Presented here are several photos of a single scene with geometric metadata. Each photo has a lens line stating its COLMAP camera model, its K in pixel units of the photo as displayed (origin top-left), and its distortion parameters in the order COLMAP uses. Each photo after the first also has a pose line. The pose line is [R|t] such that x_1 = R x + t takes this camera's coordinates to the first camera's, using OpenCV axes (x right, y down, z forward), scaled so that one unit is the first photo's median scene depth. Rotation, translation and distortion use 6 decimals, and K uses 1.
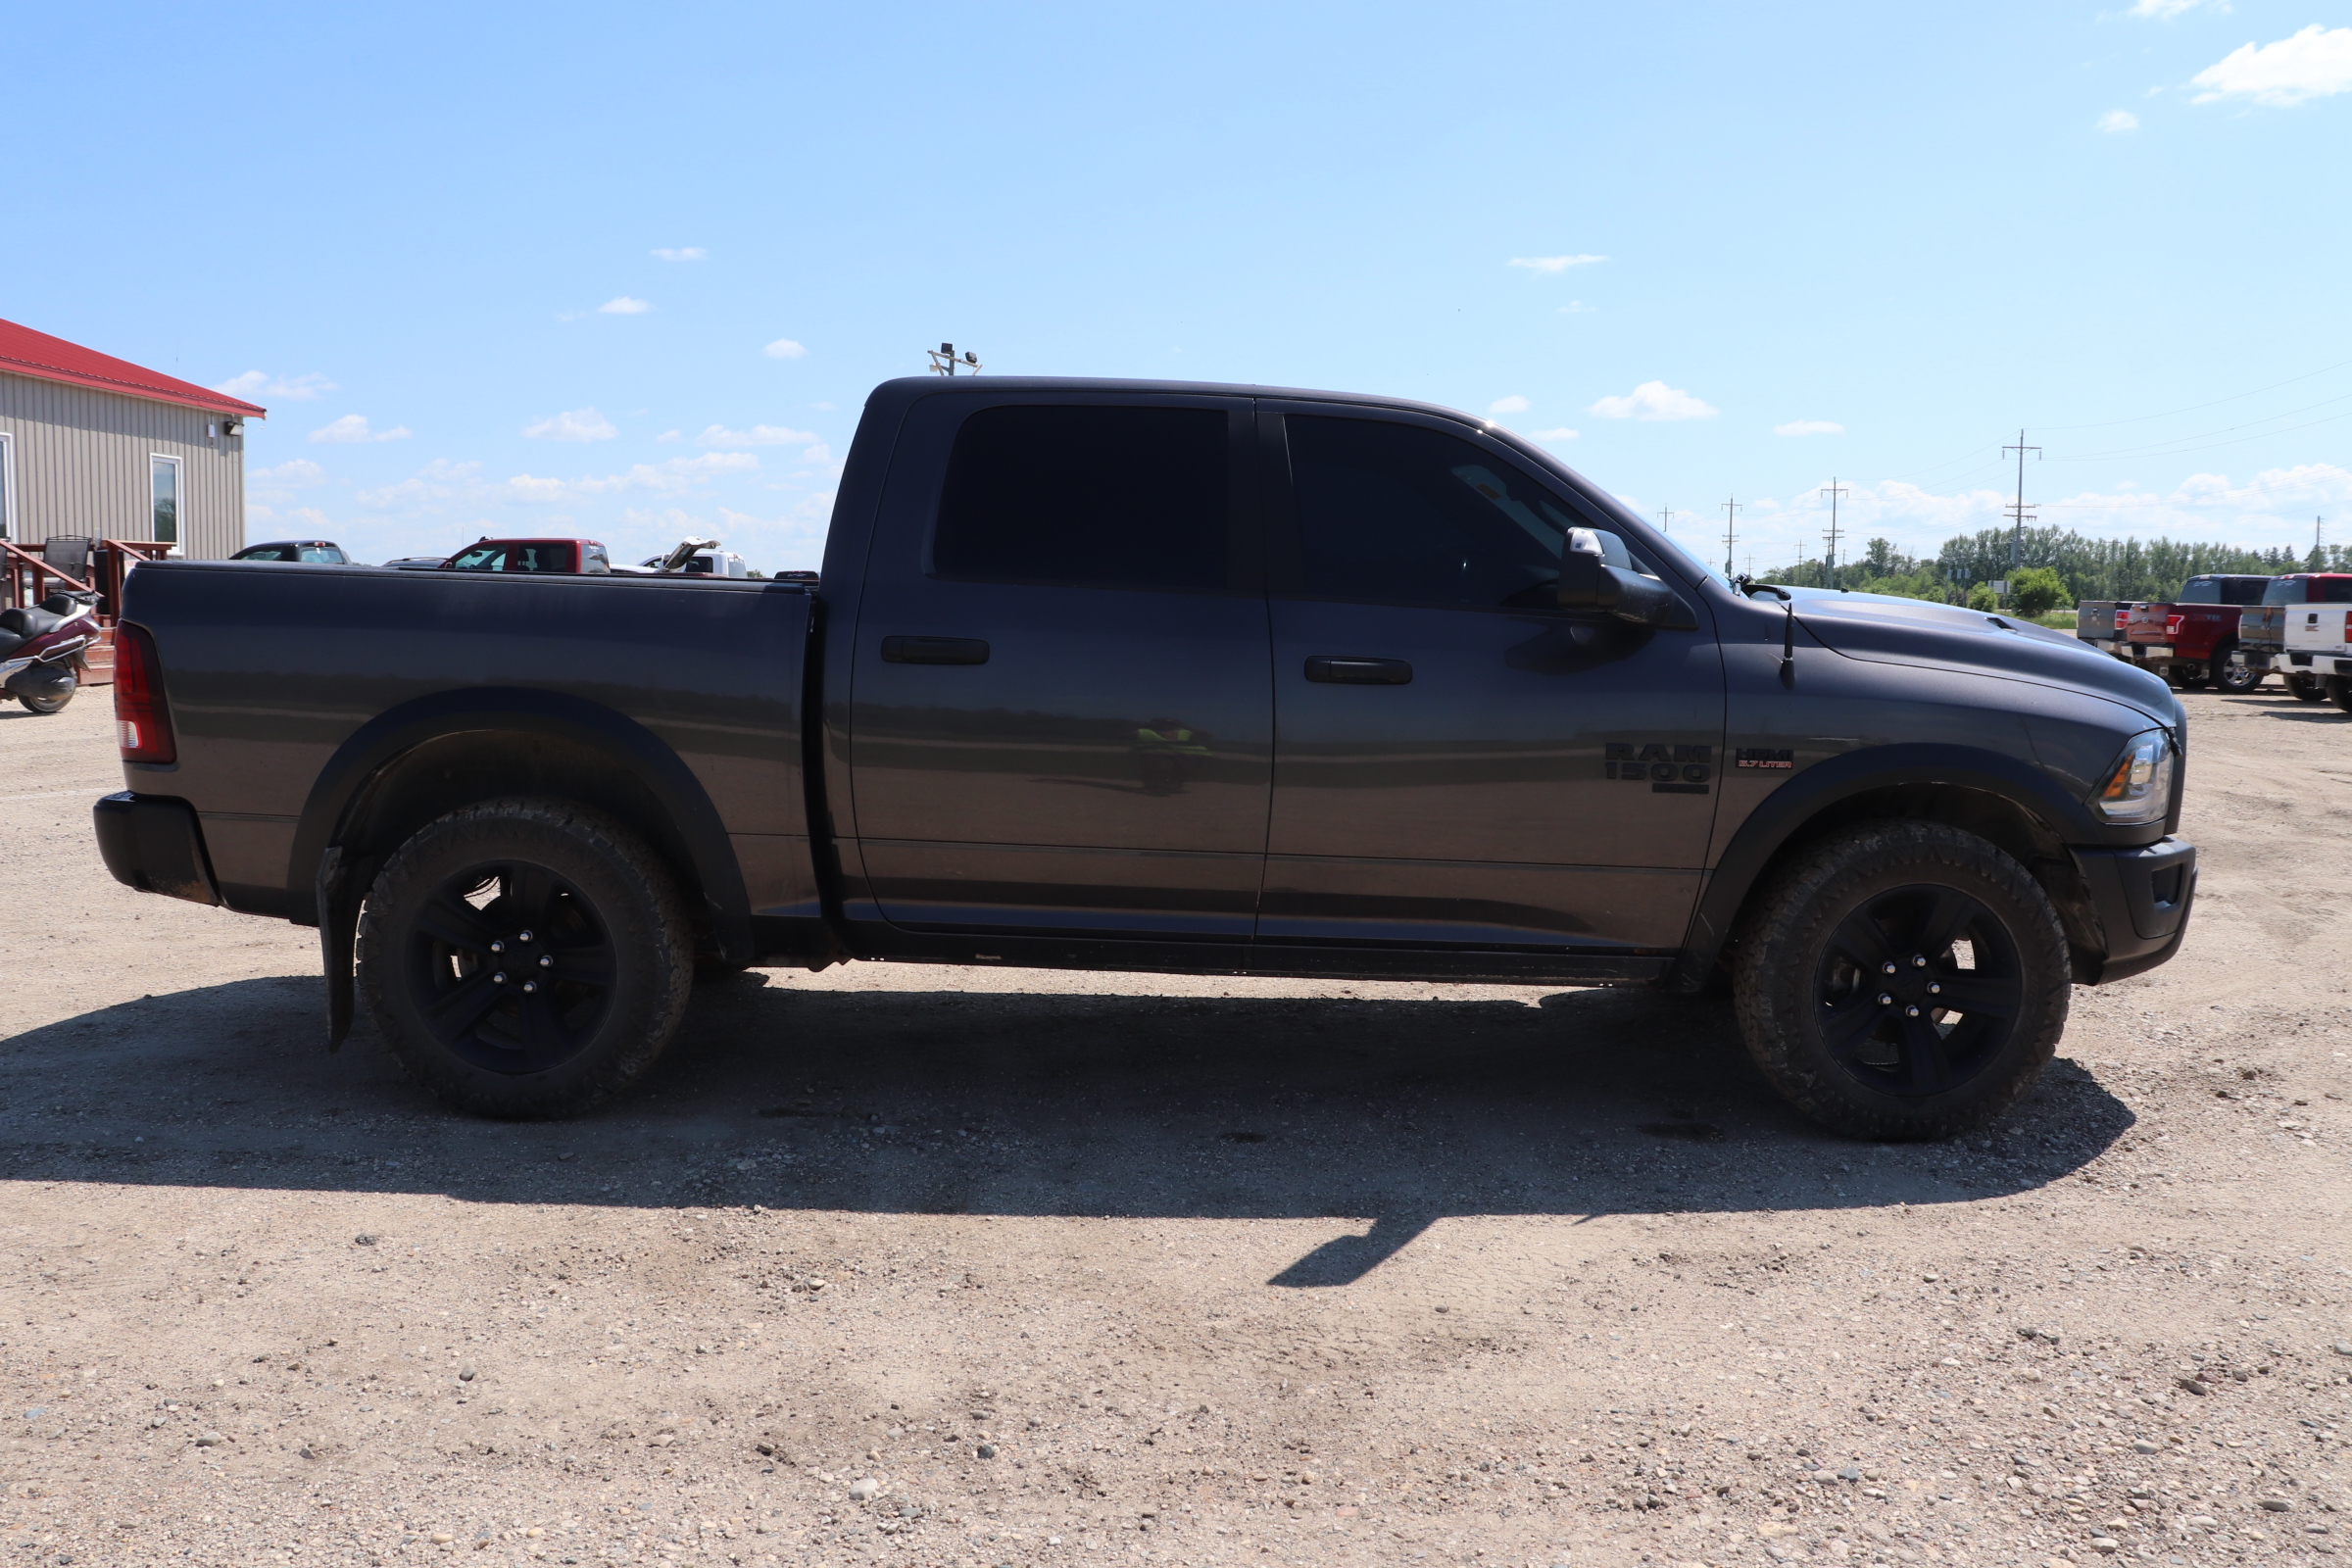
lens RADIAL K [[1931.8, 0, 1179.7], [0, 1931.8, 784.6], [0, 0, 1]] dist [-0.157997, 0.123065]
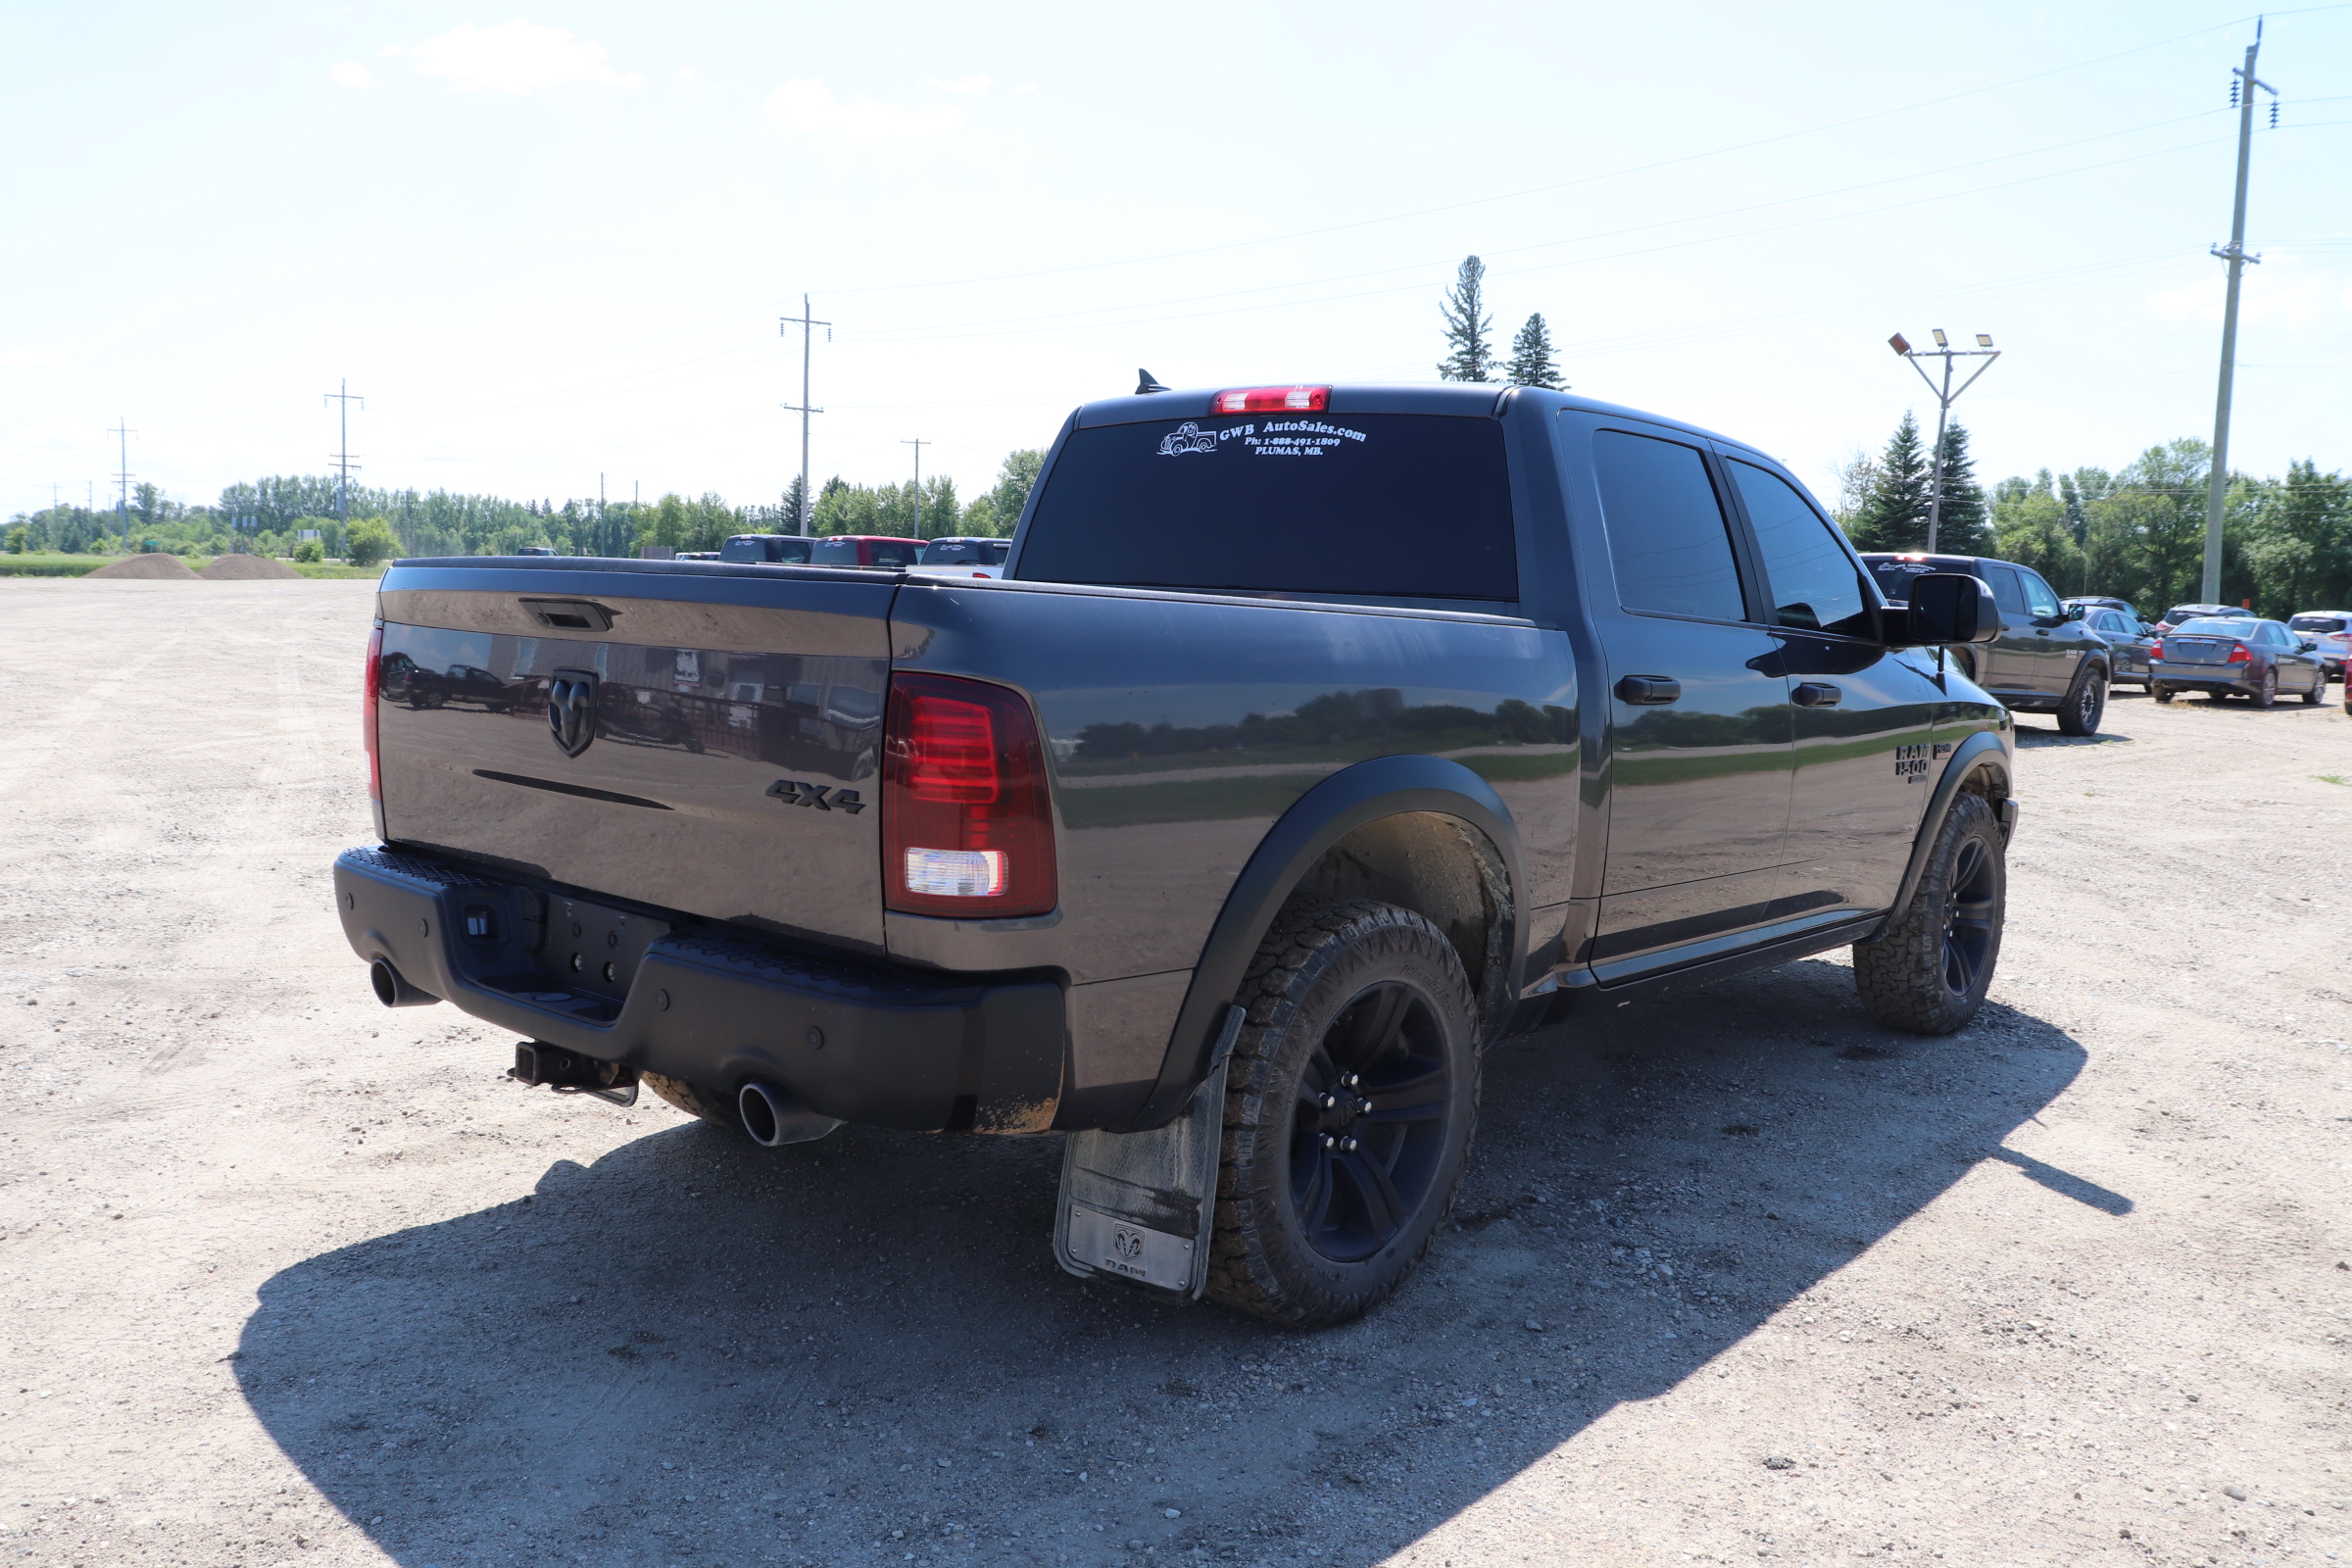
lens RADIAL K [[1931.8, 0, 1181.7], [0, 1931.8, 799.3], [0, 0, 1]] dist [-0.157997, 0.123065]
pose [[0.646786, -0.078631, 0.758607, -0.143515], [0.051806, 0.996903, 0.059161, -0.012079], [-0.760910, 0.001036, 0.648857, 0.081690]]
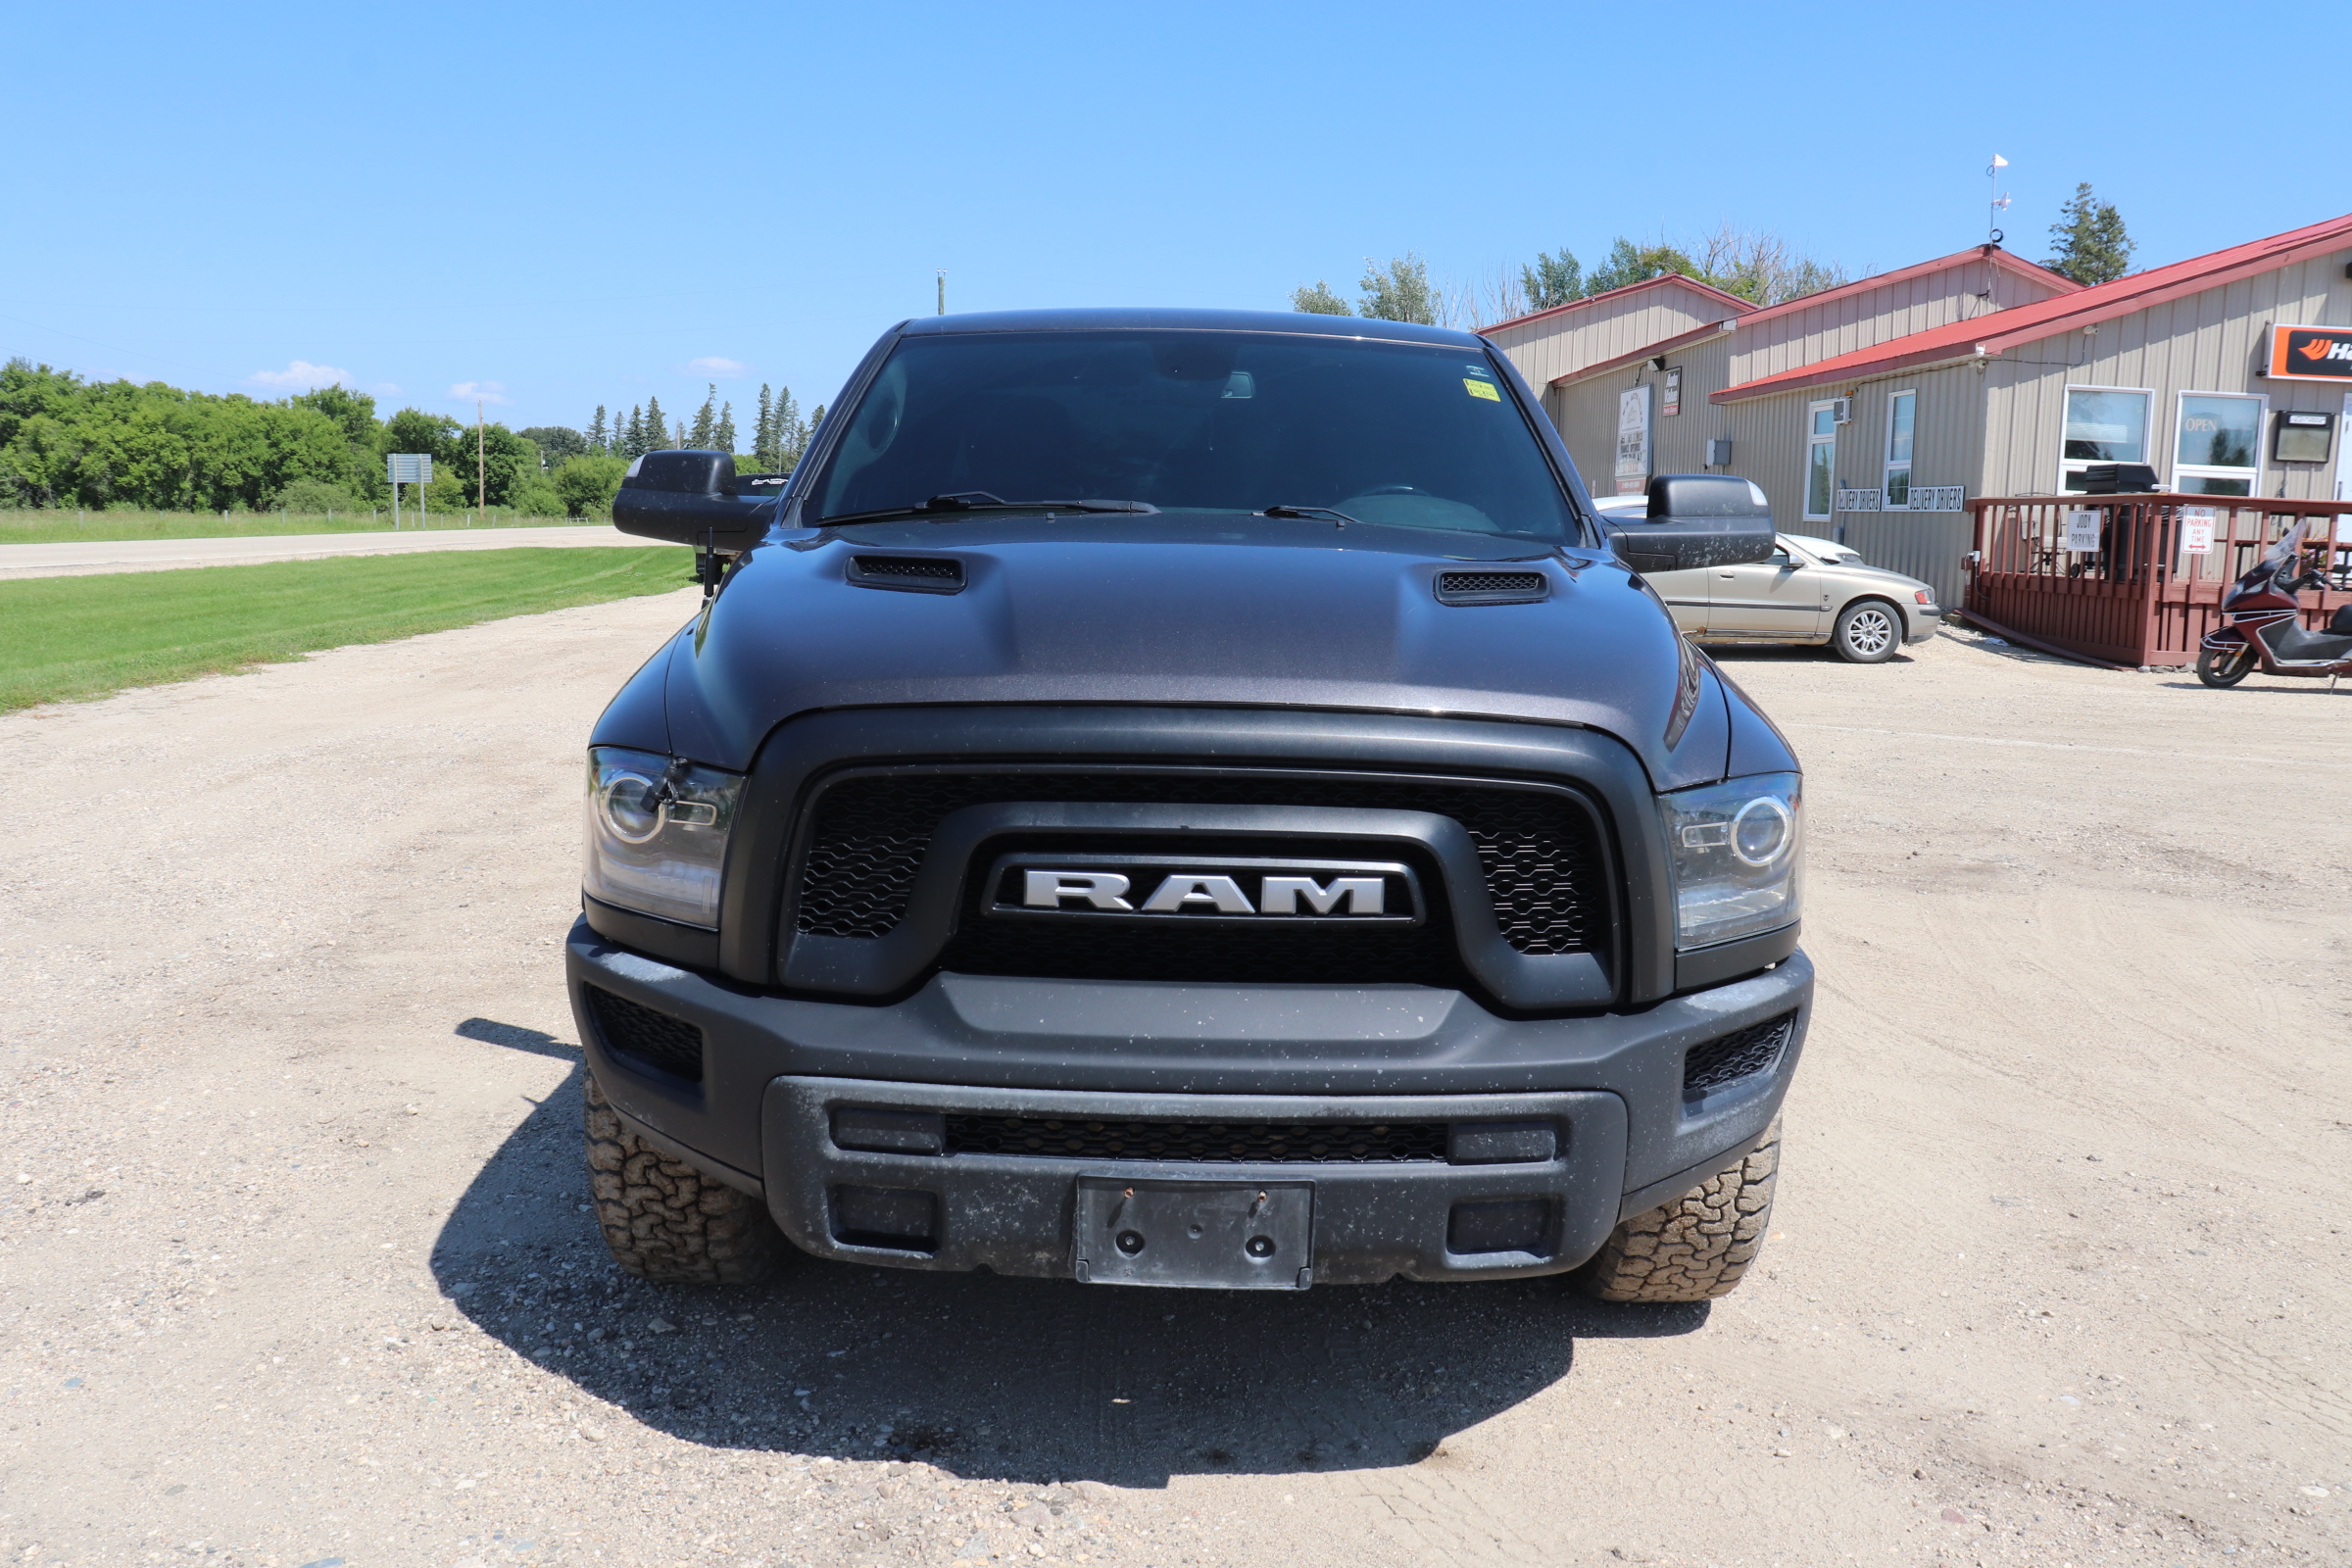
lens RADIAL K [[1931.8, 0, 1178.9], [0, 1931.8, 778.1], [0, 0, 1]] dist [-0.157997, 0.123065]
pose [[0.011525, 0.126965, -0.991840, 0.163930], [-0.127366, 0.984013, 0.124483, -0.016925], [0.991789, 0.124892, 0.027511, 0.171813]]
